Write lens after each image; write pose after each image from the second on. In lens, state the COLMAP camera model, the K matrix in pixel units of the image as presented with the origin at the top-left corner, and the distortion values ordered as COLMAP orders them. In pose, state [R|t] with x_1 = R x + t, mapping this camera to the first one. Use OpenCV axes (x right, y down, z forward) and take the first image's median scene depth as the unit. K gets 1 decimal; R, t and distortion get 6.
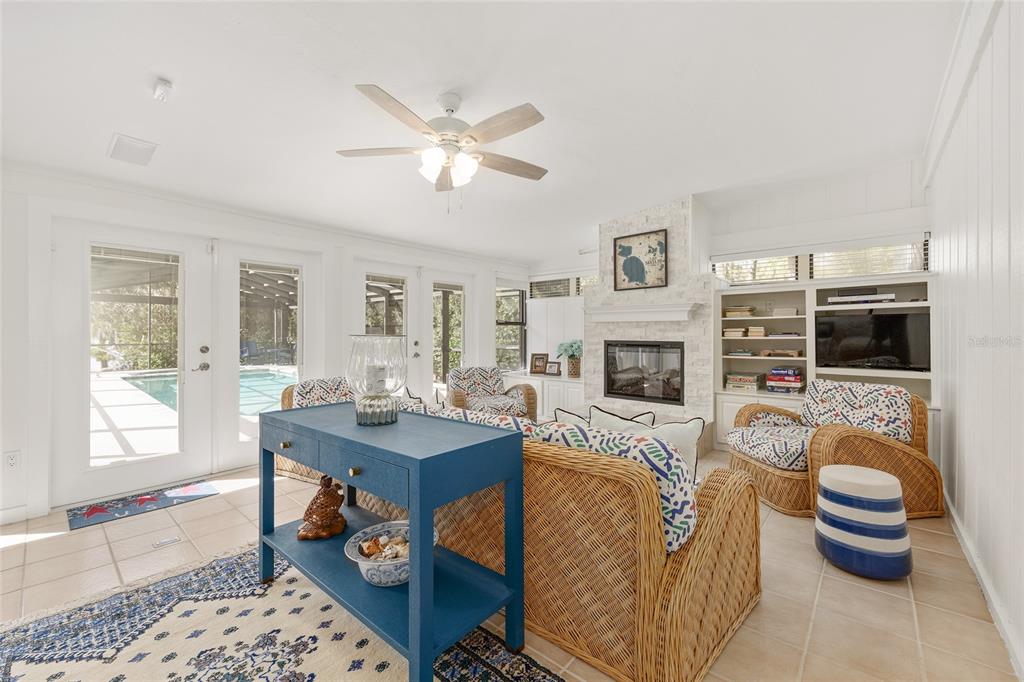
lens RADIAL K [[410.4, 0, 512.9], [0, 410.4, 334.5], [0, 0, 1]] dist [-0.000417, 0.000439]
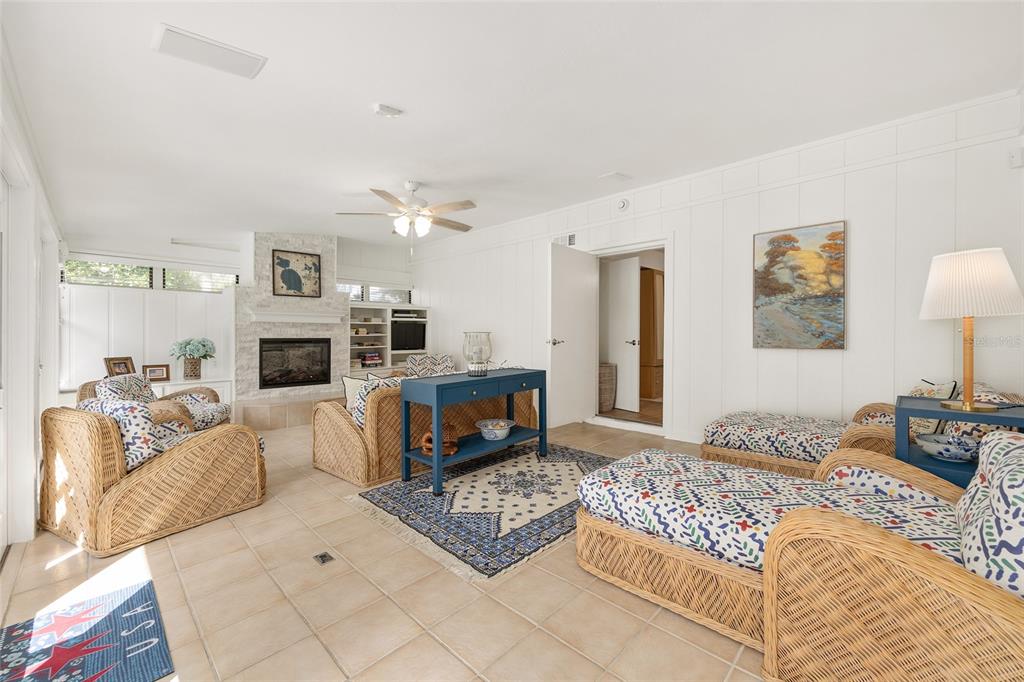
lens RADIAL K [[410.4, 0, 512.8], [0, 410.4, 336.7], [0, 0, 1]] dist [-0.000417, 0.000439]
pose [[0.057809, -0.006230, 0.998308, -0.942006], [0.001391, 0.999980, 0.006160, 0.004603], [-0.998327, 0.001032, 0.057816, 0.287831]]
